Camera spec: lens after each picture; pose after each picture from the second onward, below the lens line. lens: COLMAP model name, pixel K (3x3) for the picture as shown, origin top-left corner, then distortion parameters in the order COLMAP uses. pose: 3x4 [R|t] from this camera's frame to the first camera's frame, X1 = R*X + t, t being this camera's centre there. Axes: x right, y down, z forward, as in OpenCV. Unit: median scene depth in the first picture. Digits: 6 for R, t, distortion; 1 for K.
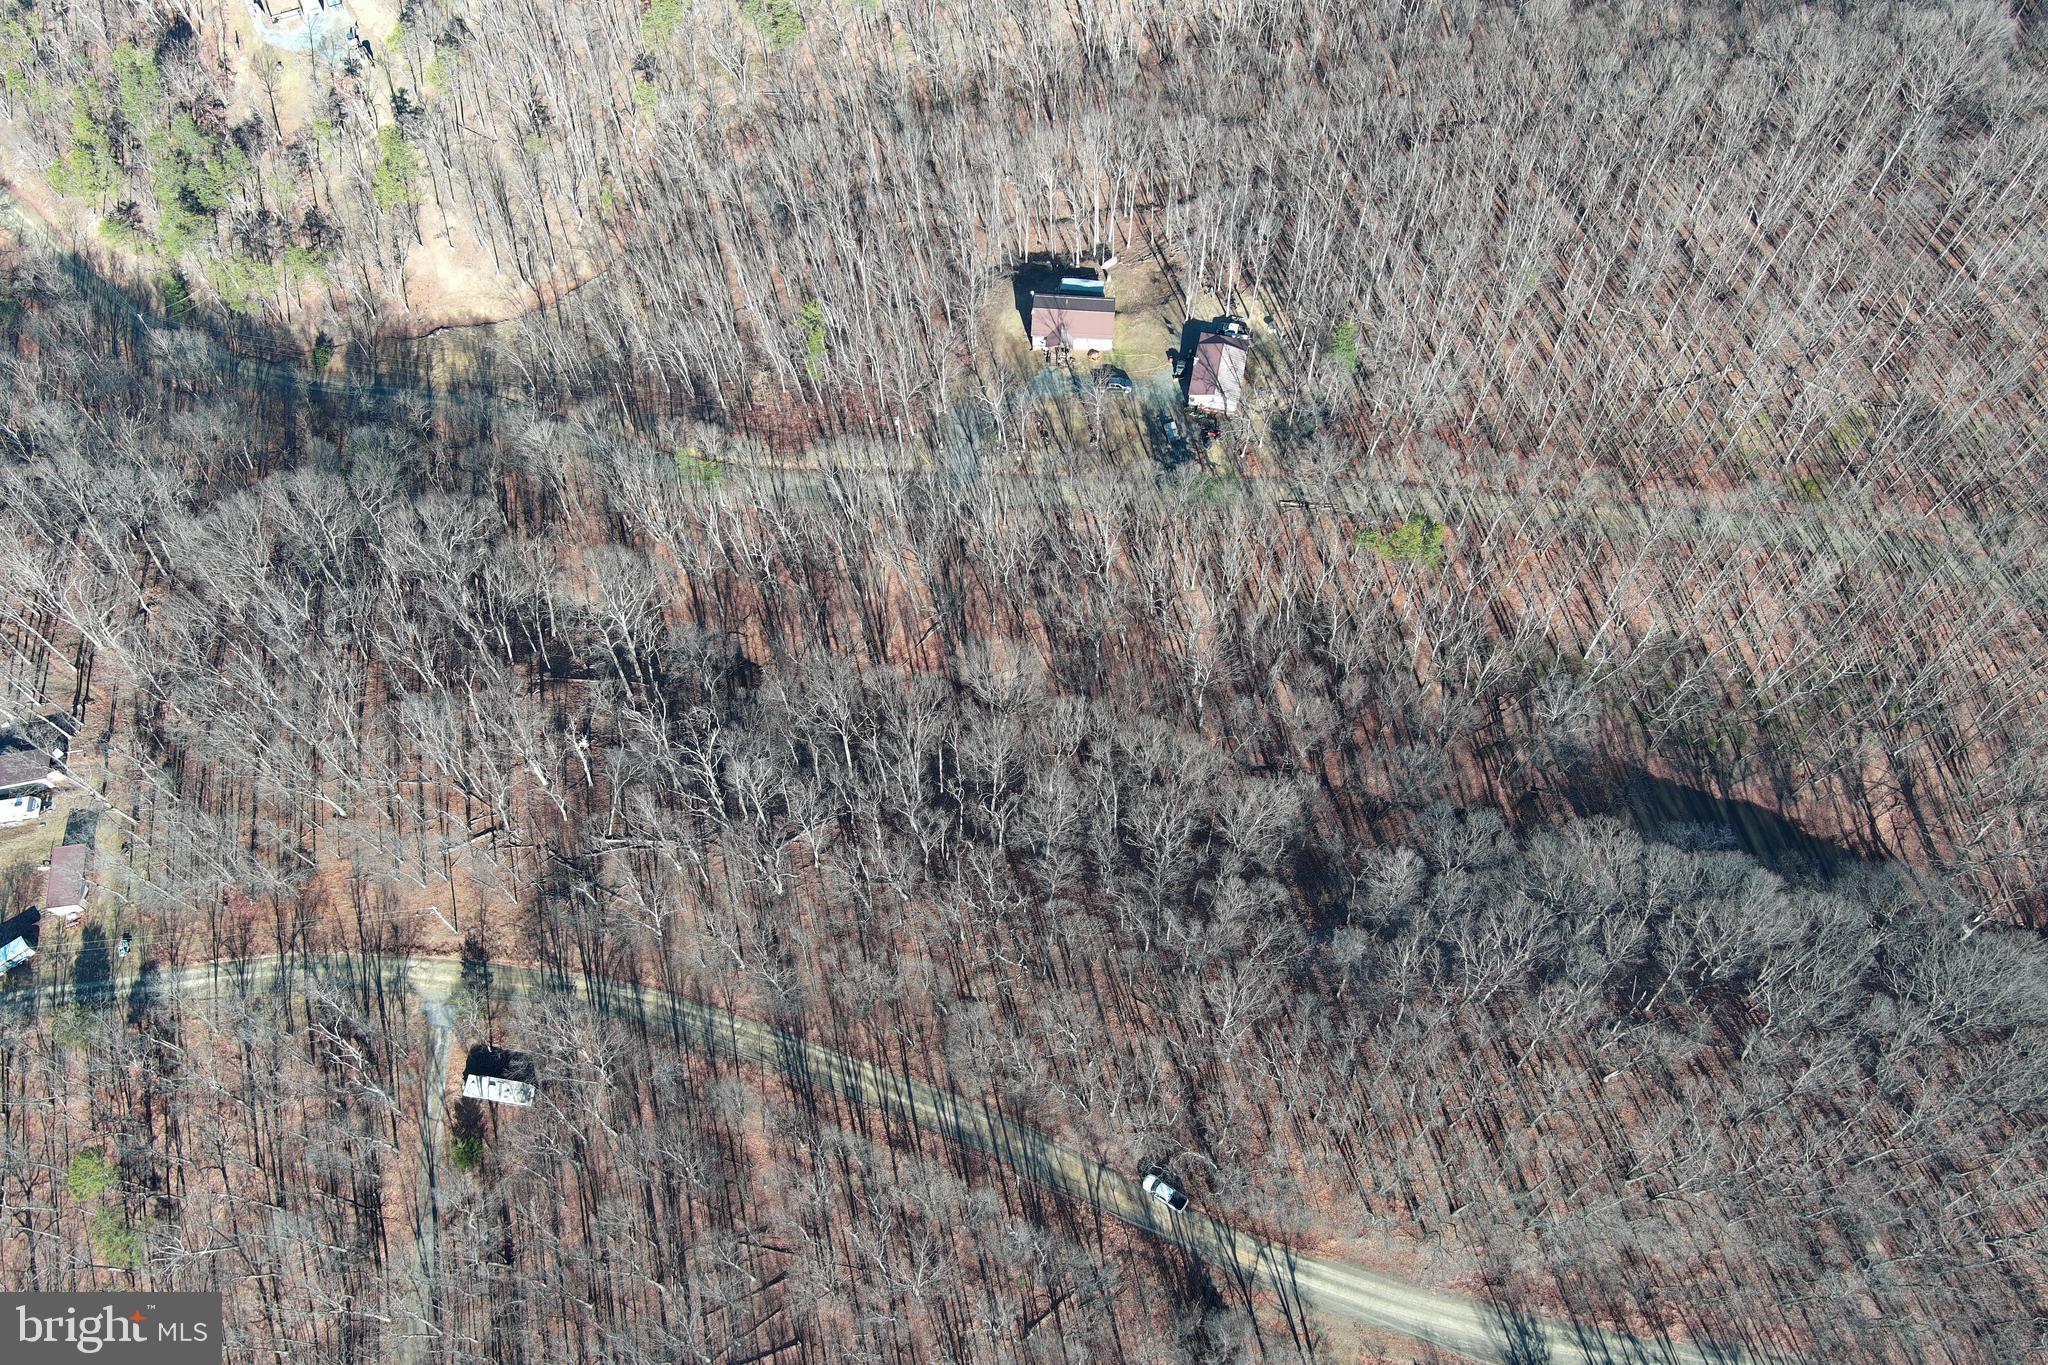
lens RADIAL K [[1586.2, 0, 1026.5], [0, 1586.2, 689.3], [0, 0, 1]] dist [0.011345, -0.004467]
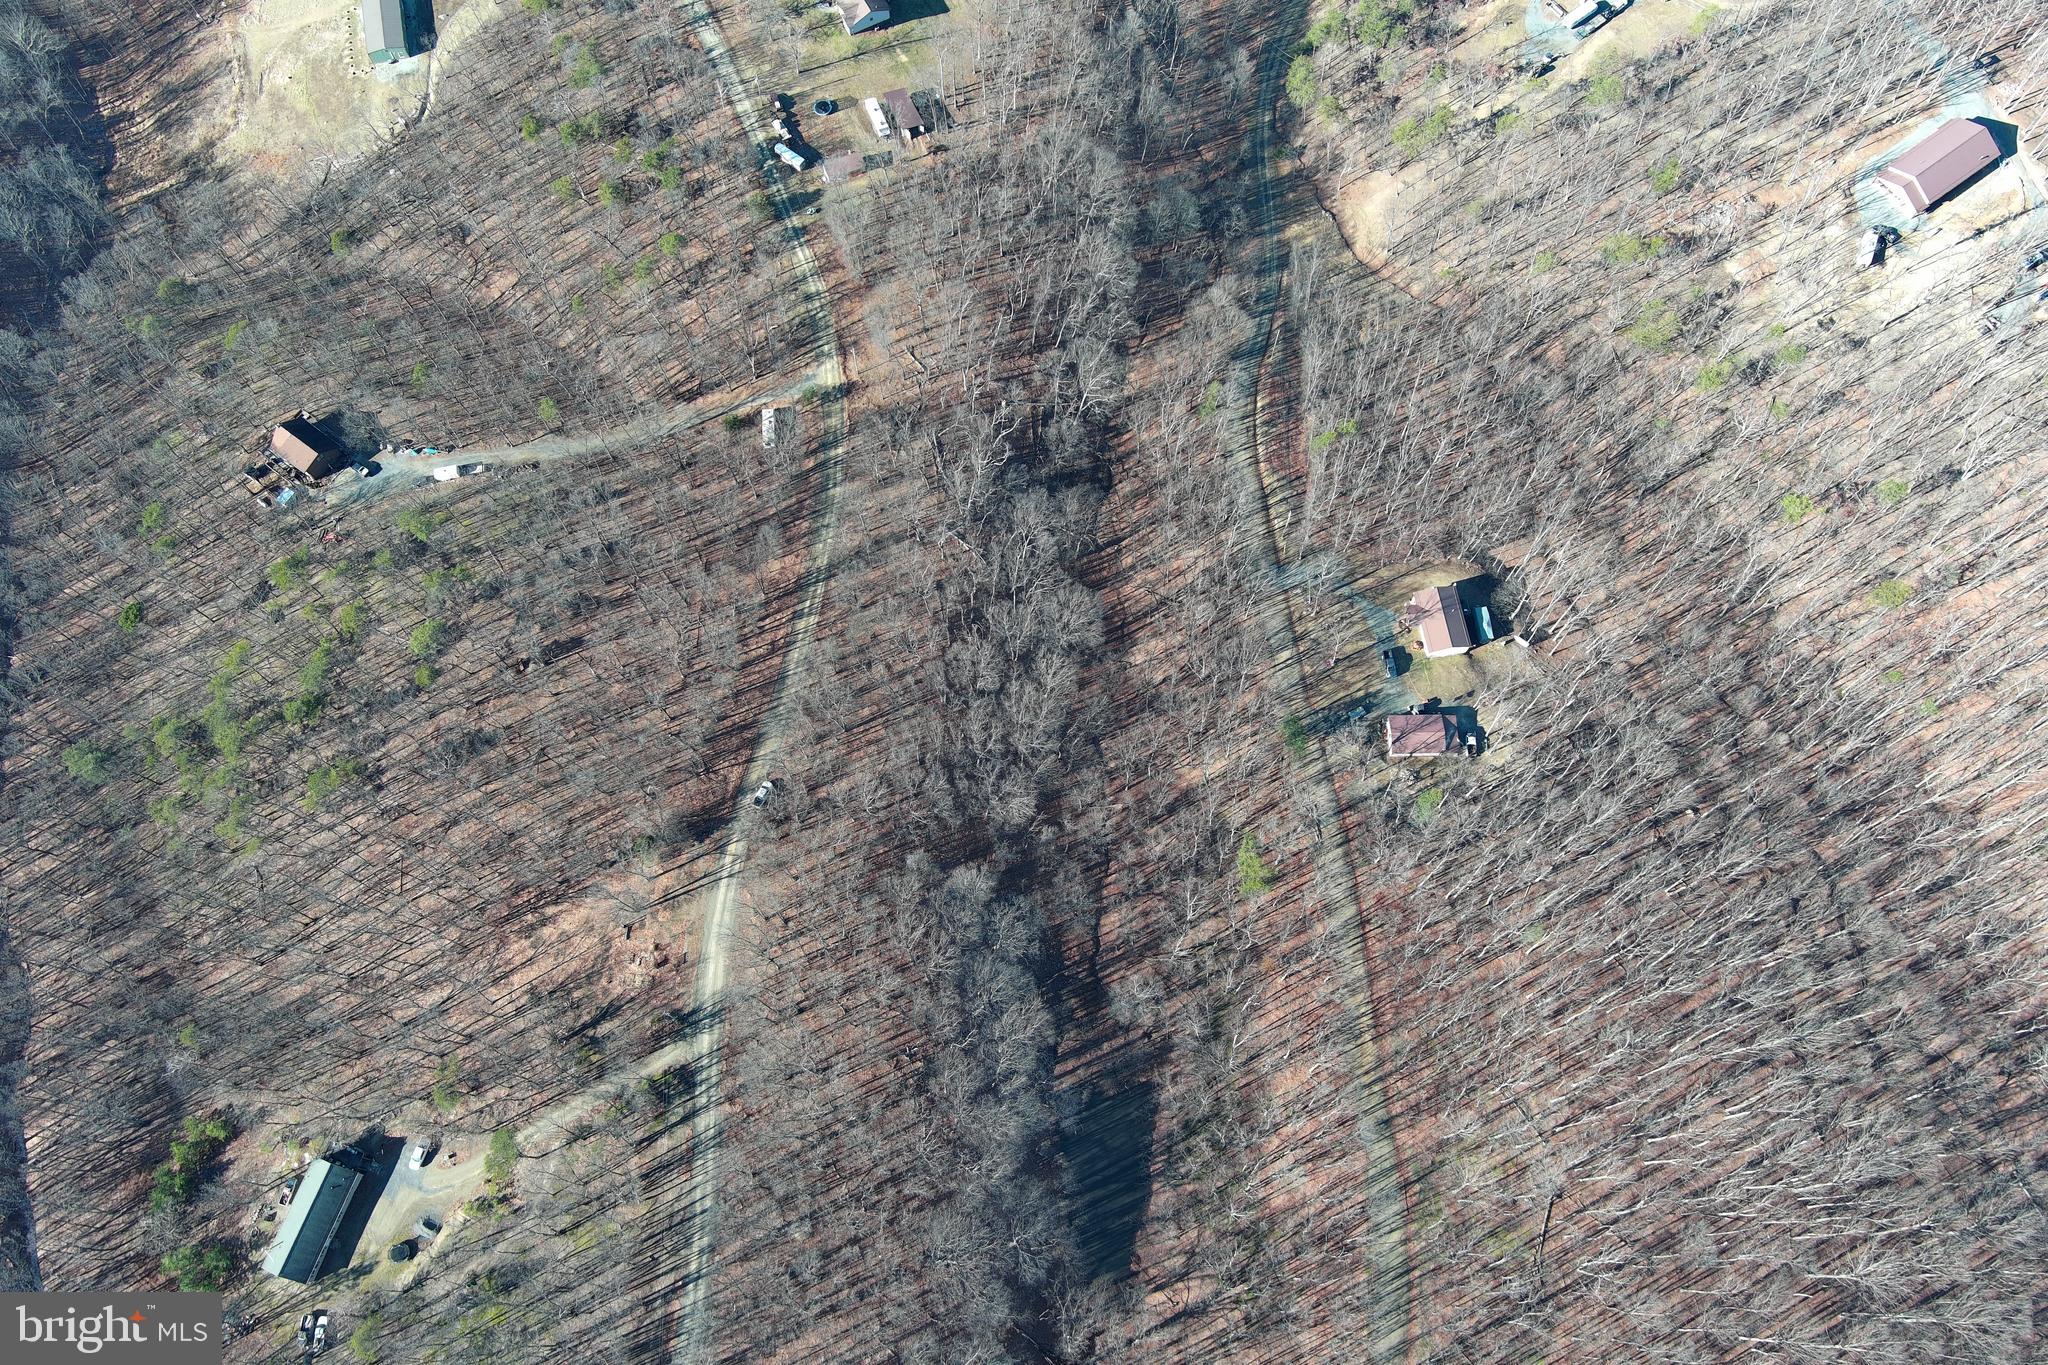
lens RADIAL K [[1586.2, 0, 1022.8], [0, 1586.2, 700.1], [0, 0, 1]] dist [0.011345, -0.004467]
pose [[0.220069, 0.917204, -0.332125, 0.499596], [-0.859247, 0.343448, 0.379128, -0.470254], [0.461805, 0.201944, 0.863687, -0.248805]]
